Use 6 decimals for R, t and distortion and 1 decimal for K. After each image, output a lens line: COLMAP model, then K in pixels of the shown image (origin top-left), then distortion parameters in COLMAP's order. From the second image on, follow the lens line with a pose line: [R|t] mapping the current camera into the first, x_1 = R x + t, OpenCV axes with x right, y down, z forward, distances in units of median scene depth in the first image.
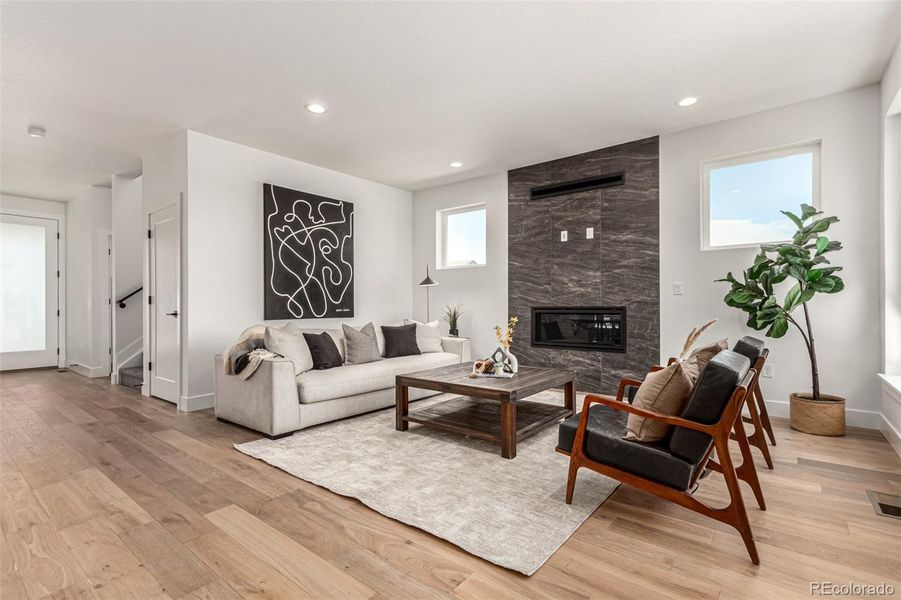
lens RADIAL K [[424.3, 0, 452.1], [0, 424.3, 304.1], [0, 0, 1]] dist [0.006148, 0.003351]
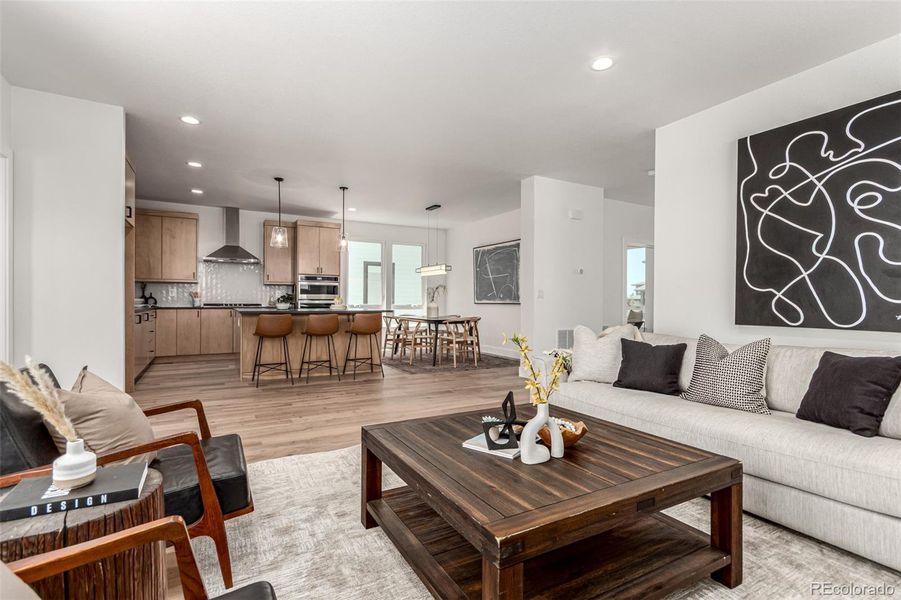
lens RADIAL K [[424.3, 0, 454.9], [0, 424.3, 300.6], [0, 0, 1]] dist [0.006148, 0.003351]
pose [[-0.364934, 0.001618, -0.931032, 0.412141], [-0.002002, 0.999995, 0.002523, -0.004725], [0.931031, 0.002785, -0.364929, 0.775521]]
